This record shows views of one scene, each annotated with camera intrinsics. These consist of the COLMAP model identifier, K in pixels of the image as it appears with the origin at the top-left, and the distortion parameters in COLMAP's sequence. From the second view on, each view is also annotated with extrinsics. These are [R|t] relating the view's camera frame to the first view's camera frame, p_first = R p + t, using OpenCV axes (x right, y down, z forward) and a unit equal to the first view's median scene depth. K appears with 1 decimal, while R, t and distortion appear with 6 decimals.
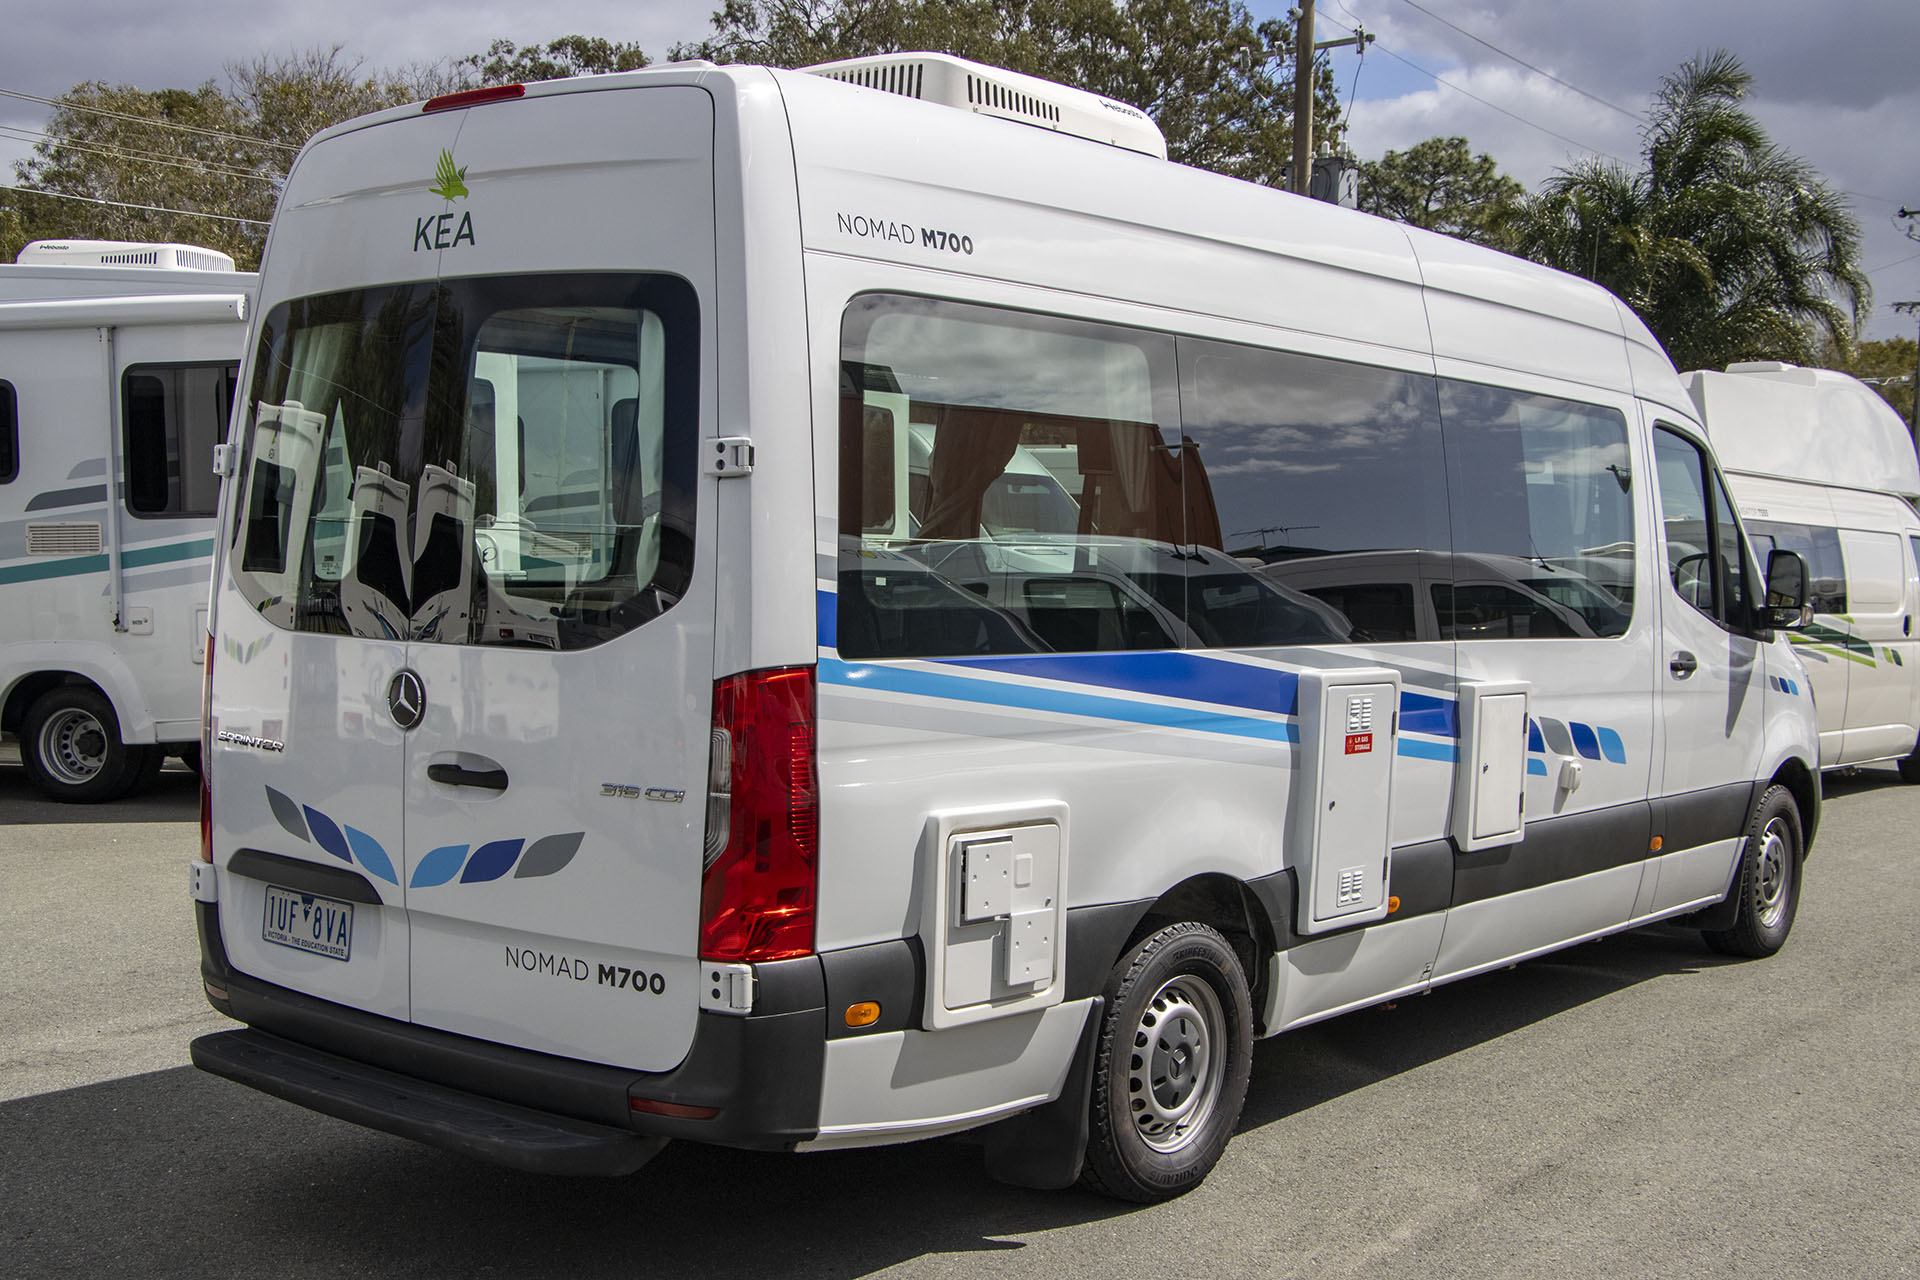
lens RADIAL K [[2170.3, 0, 951.3], [0, 2170.3, 633.1], [0, 0, 1]] dist [0.006204, 0.000000]
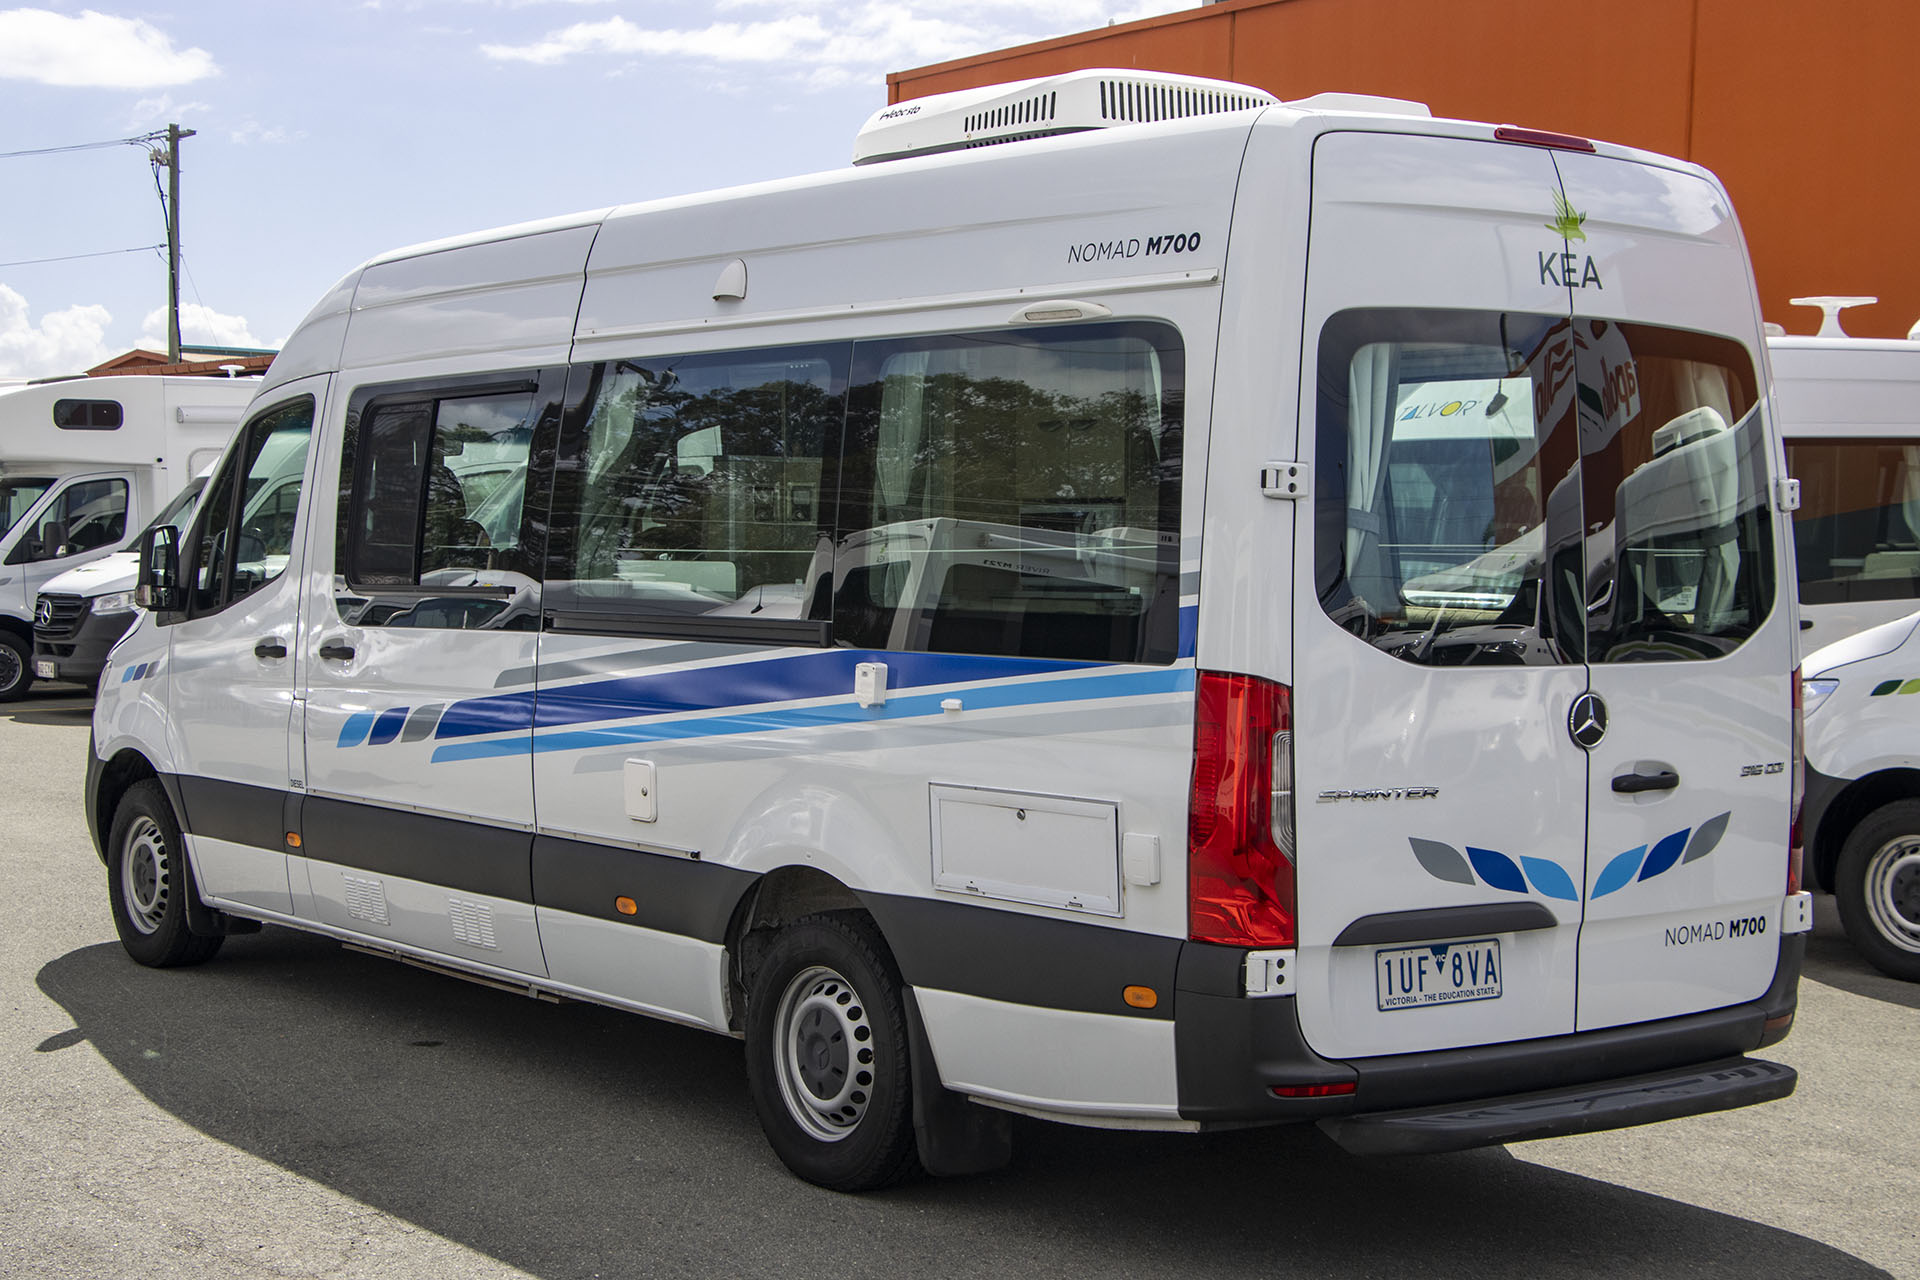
lens RADIAL K [[2821.3, 0, 932.5], [0, 2821.3, 676.7], [0, 0, 1]] dist [0.060393, 0.000000]
pose [[0.236369, -0.063960, 0.969556, -1.634897], [0.039264, 0.997645, 0.056240, -0.078947], [-0.970870, 0.024775, 0.238323, 0.977082]]
